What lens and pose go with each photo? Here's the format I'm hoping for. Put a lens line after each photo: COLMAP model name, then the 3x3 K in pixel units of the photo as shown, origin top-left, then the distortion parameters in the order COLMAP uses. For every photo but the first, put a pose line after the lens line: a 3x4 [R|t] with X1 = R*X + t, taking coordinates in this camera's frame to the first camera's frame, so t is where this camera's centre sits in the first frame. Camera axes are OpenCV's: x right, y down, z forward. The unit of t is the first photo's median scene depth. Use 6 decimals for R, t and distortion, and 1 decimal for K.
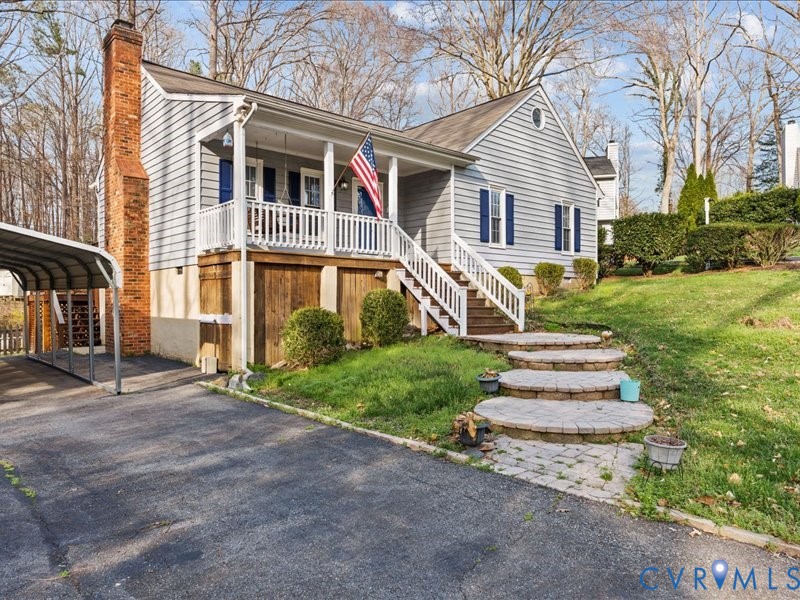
lens RADIAL K [[561.6, 0, 400.7], [0, 561.6, 302.2], [0, 0, 1]] dist [0.002577, -0.001312]
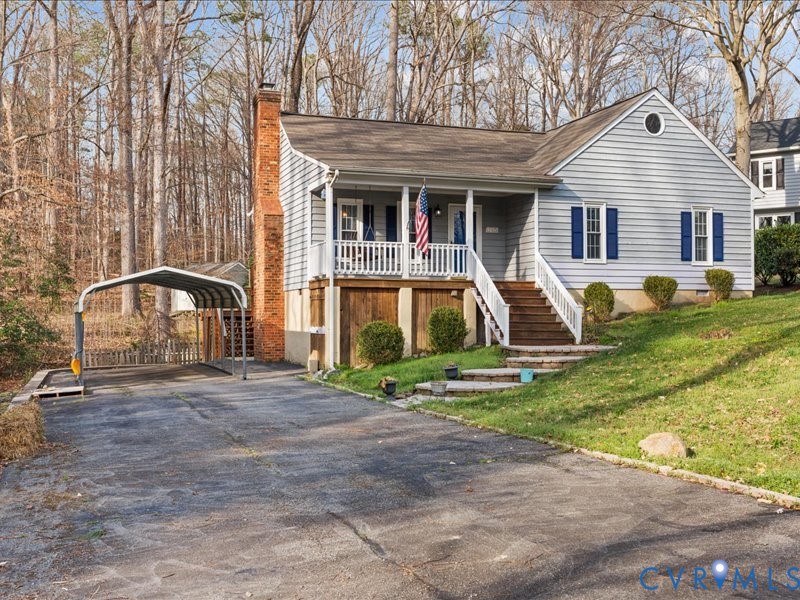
lens RADIAL K [[896.8, 0, 399.9], [0, 896.8, 301.5], [0, 0, 1]] dist [0.014806, 0.000000]
pose [[0.927139, -0.007670, -0.374639, 0.542916], [0.000664, 0.999823, -0.018826, 0.001783], [0.374717, 0.017205, 0.926980, -0.741018]]
